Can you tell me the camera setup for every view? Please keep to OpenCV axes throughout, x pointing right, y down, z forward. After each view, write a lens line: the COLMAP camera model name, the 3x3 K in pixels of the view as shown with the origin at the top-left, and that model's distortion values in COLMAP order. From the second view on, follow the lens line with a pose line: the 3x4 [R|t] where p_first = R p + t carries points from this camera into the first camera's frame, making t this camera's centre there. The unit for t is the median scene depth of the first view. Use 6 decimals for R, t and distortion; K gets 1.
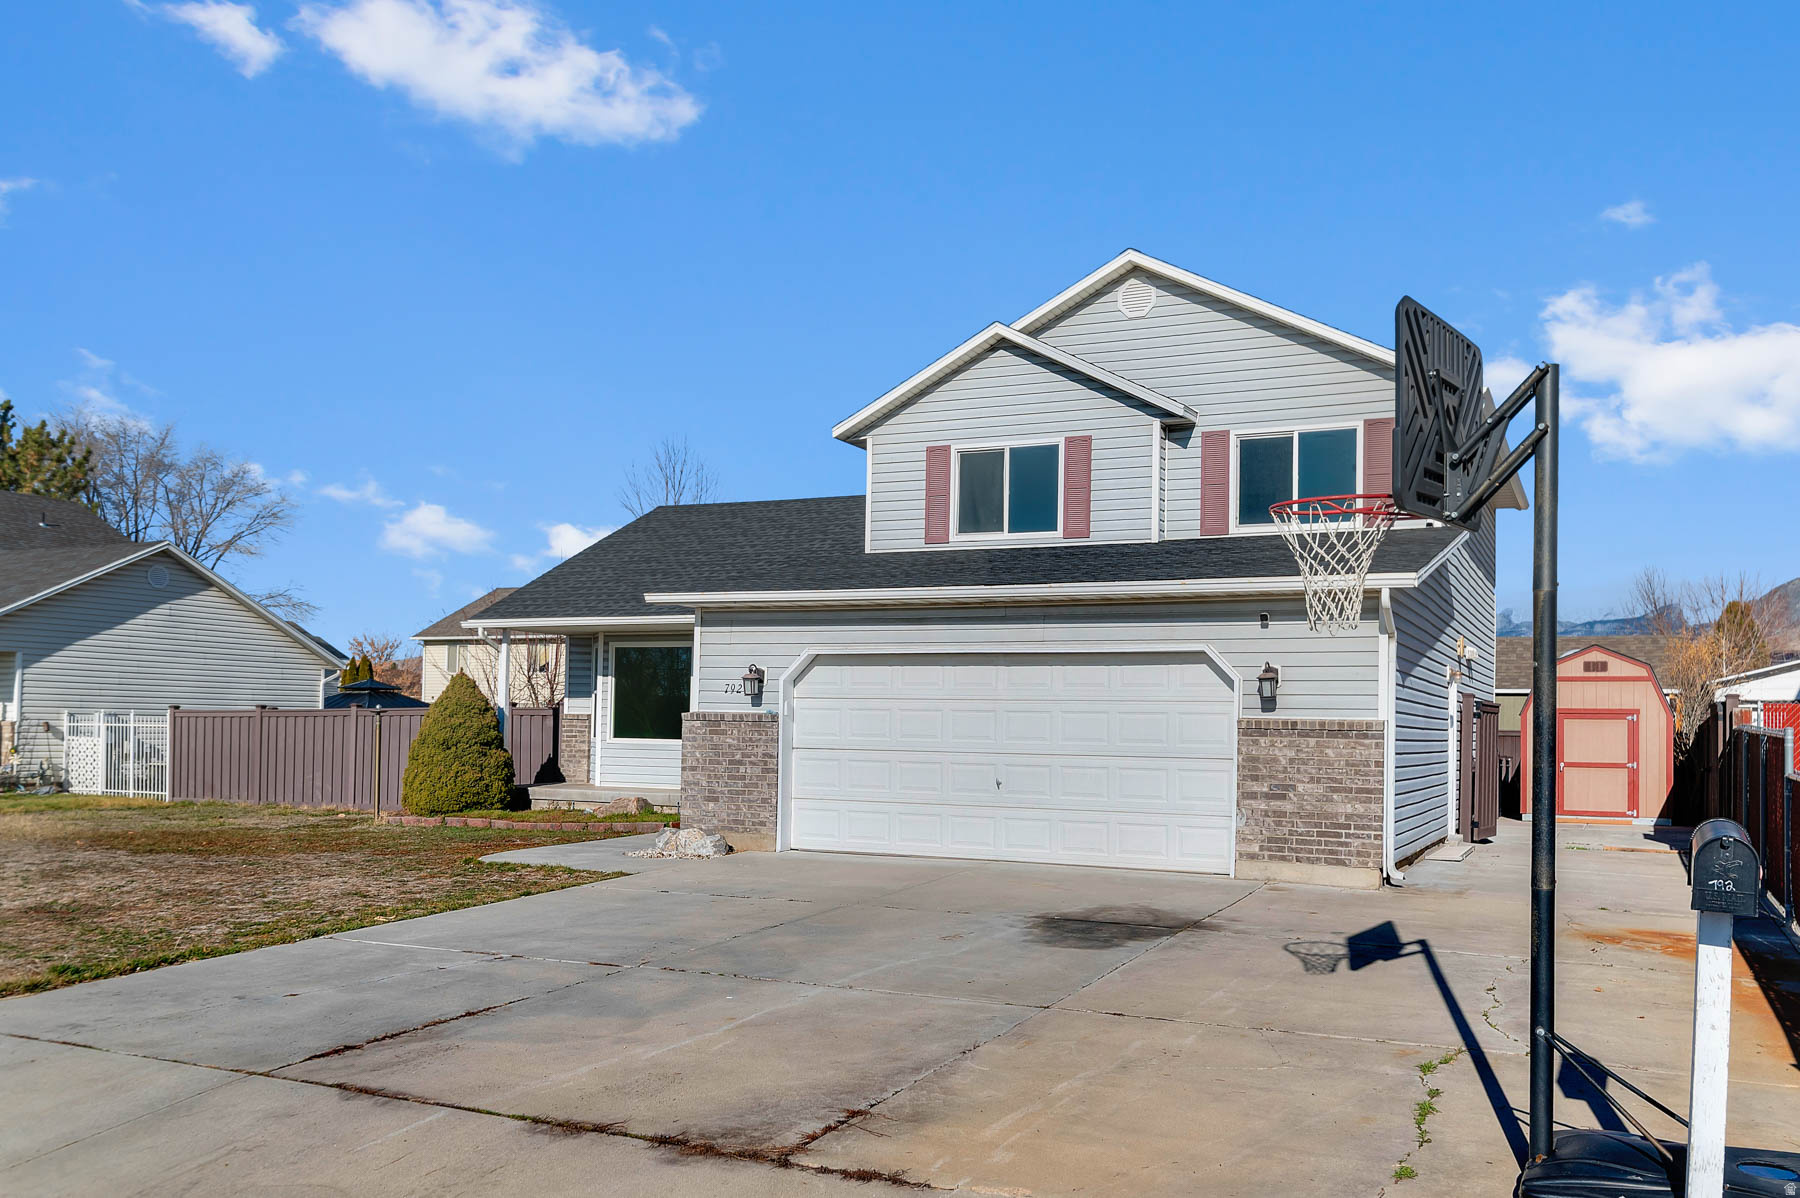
lens RADIAL K [[1450.6, 0, 910.6], [0, 1450.6, 594.5], [0, 0, 1]] dist [0.006815, 0.007070]
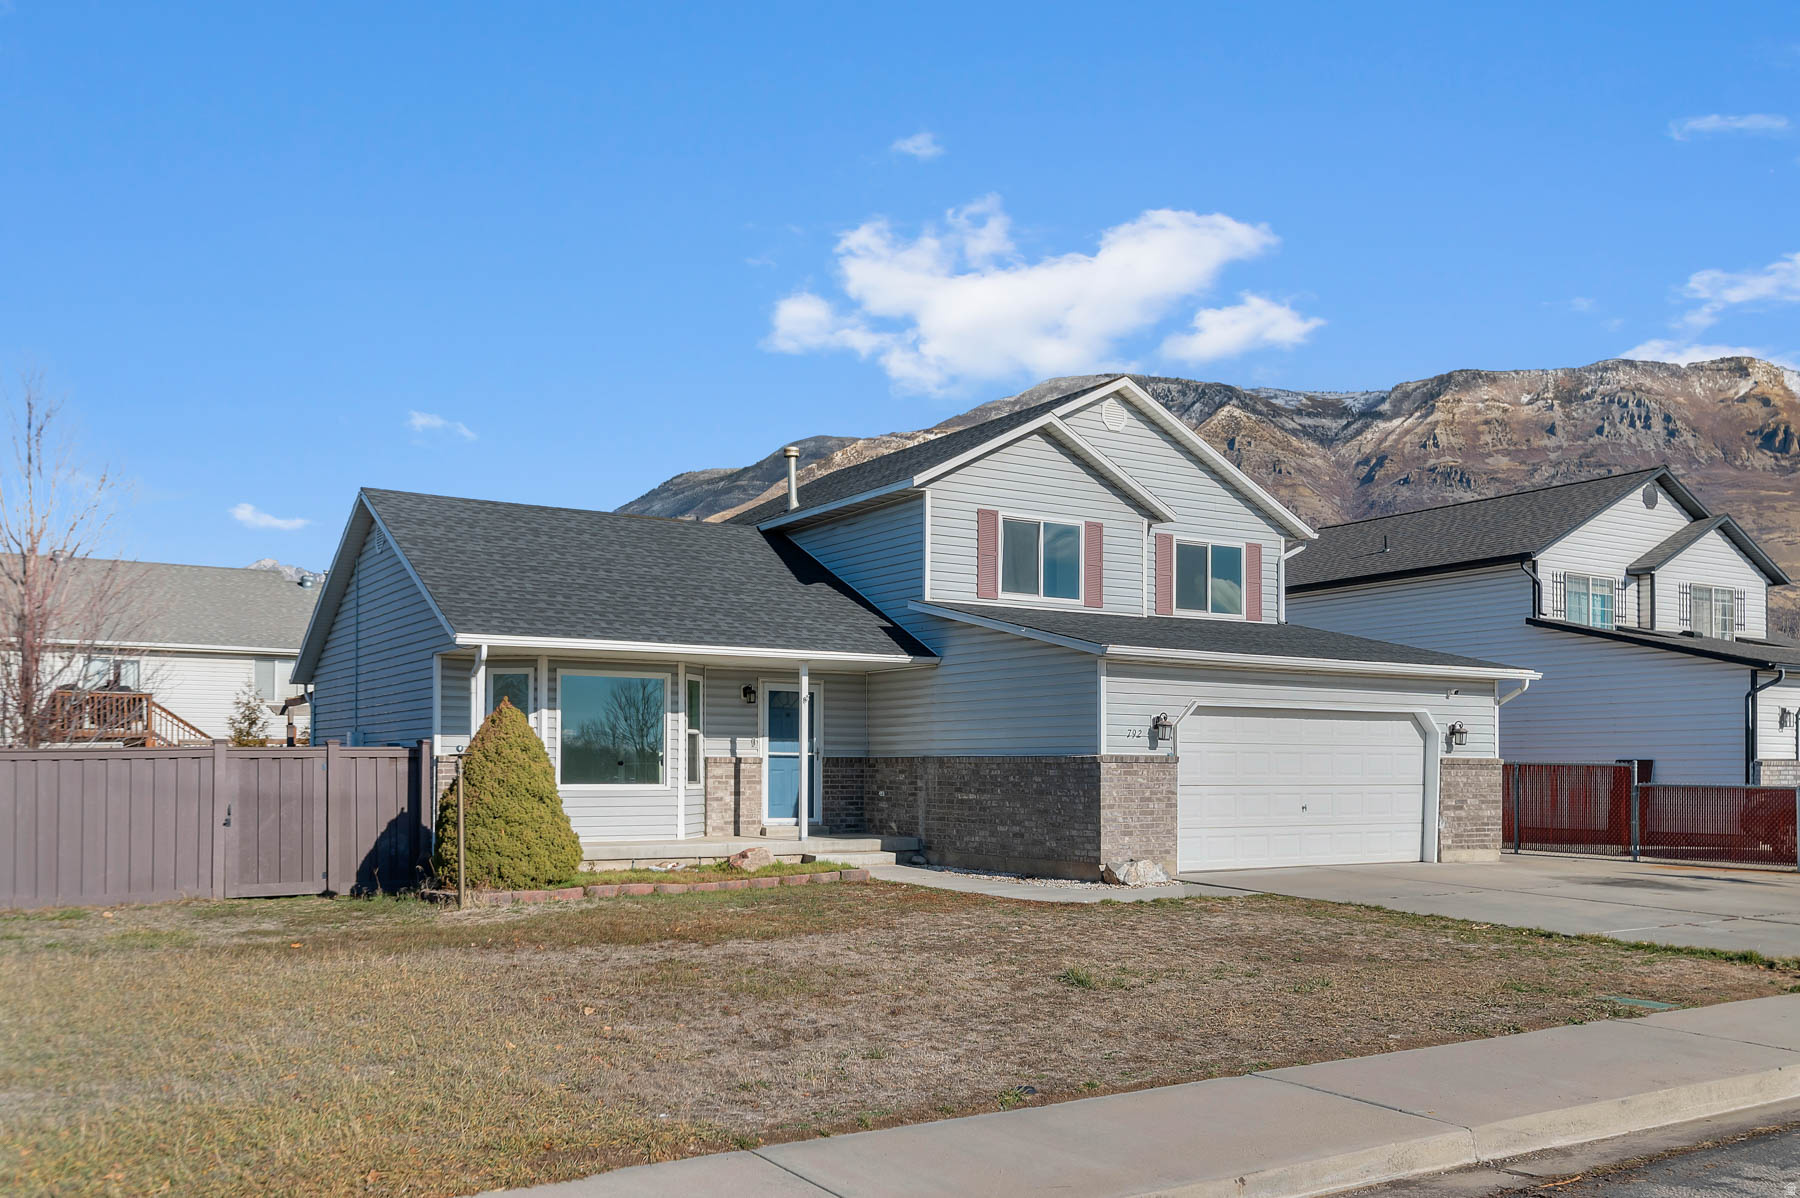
lens RADIAL K [[1560.9, 0, 932.4], [0, 1560.9, 650.4], [0, 0, 1]] dist [0.001893, -0.007316]
pose [[0.522672, 0.051221, 0.850994, -1.206024], [-0.070208, 0.997389, -0.016911, 0.031860], [-0.849638, -0.050907, 0.524903, 0.498293]]
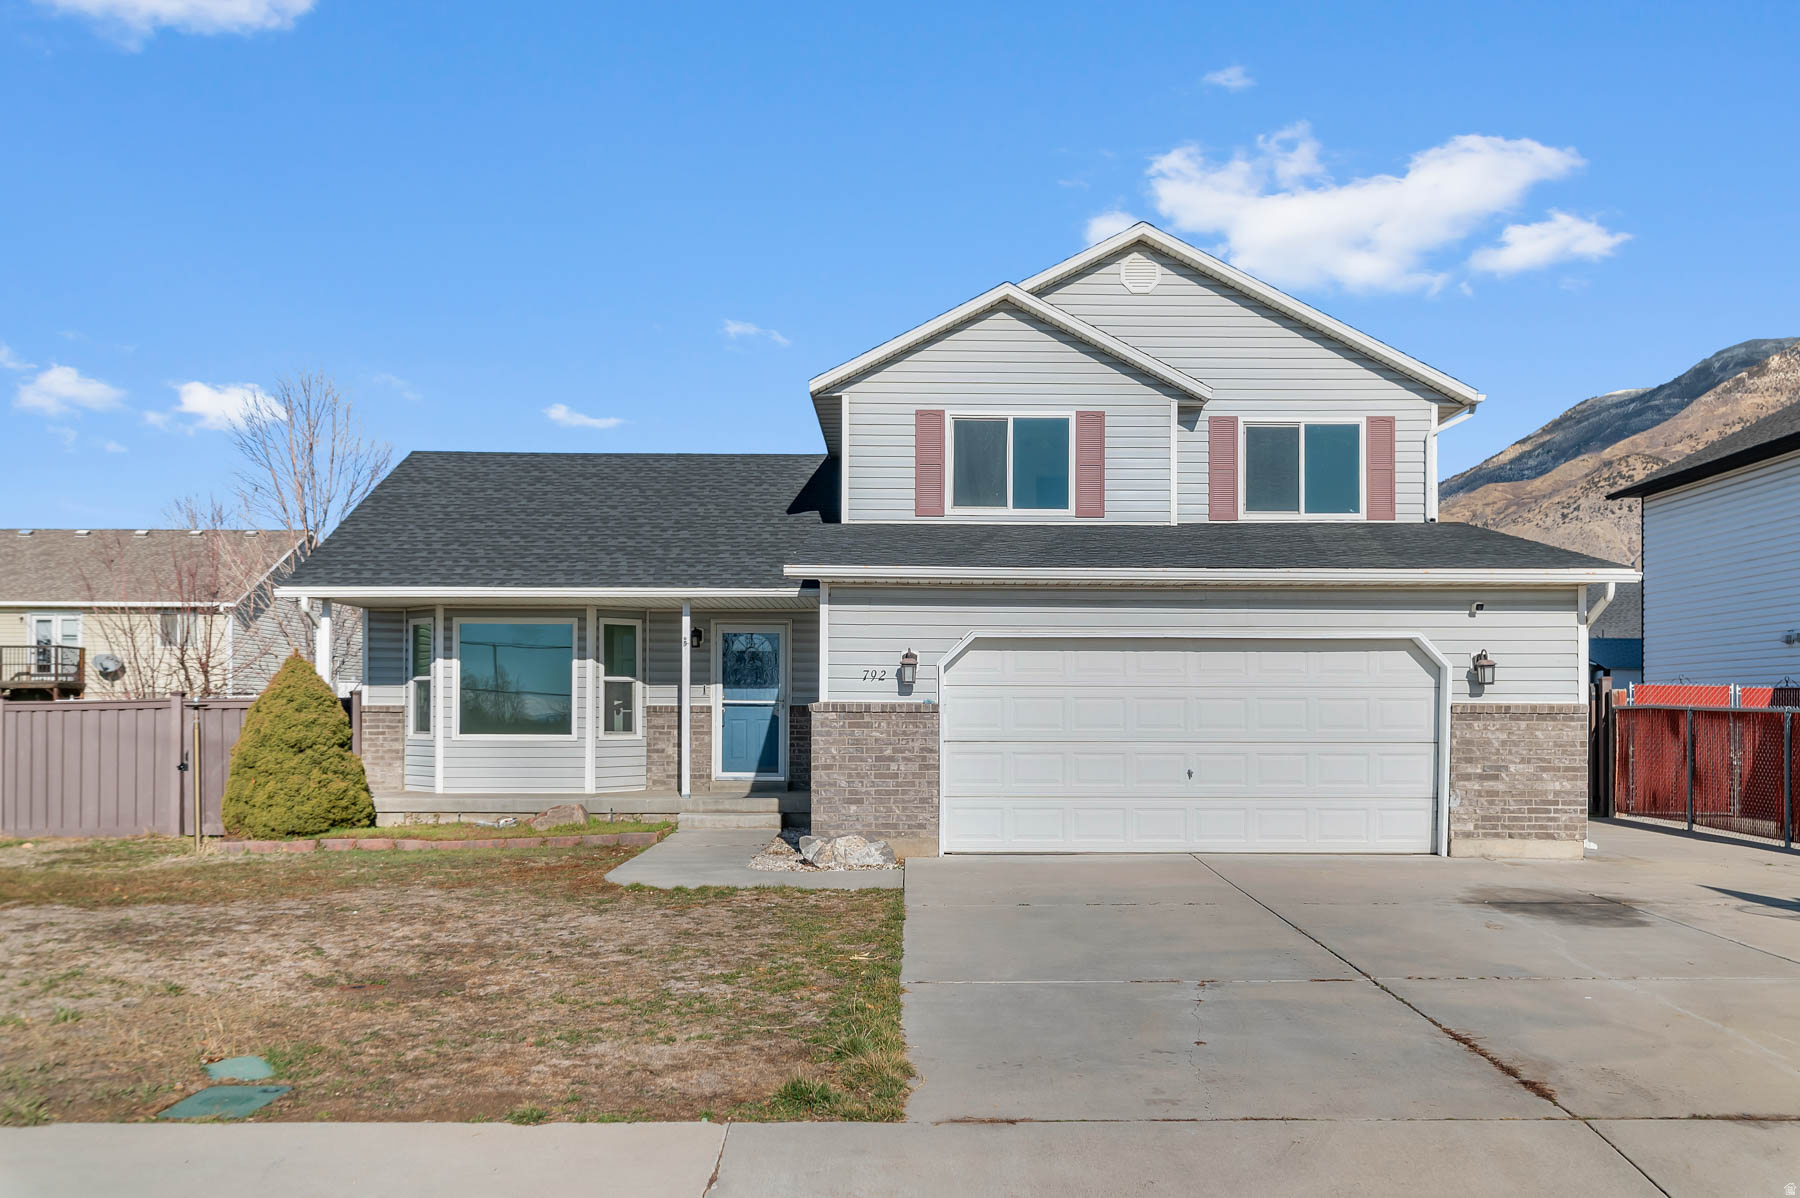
lens RADIAL K [[1560.9, 0, 908.2], [0, 1560.9, 608.9], [0, 0, 1]] dist [0.001893, -0.007316]
pose [[0.900182, 0.015975, 0.435220, -0.508327], [-0.027260, 0.999434, 0.019698, 0.005351], [-0.434659, -0.029596, 0.900109, 0.137627]]
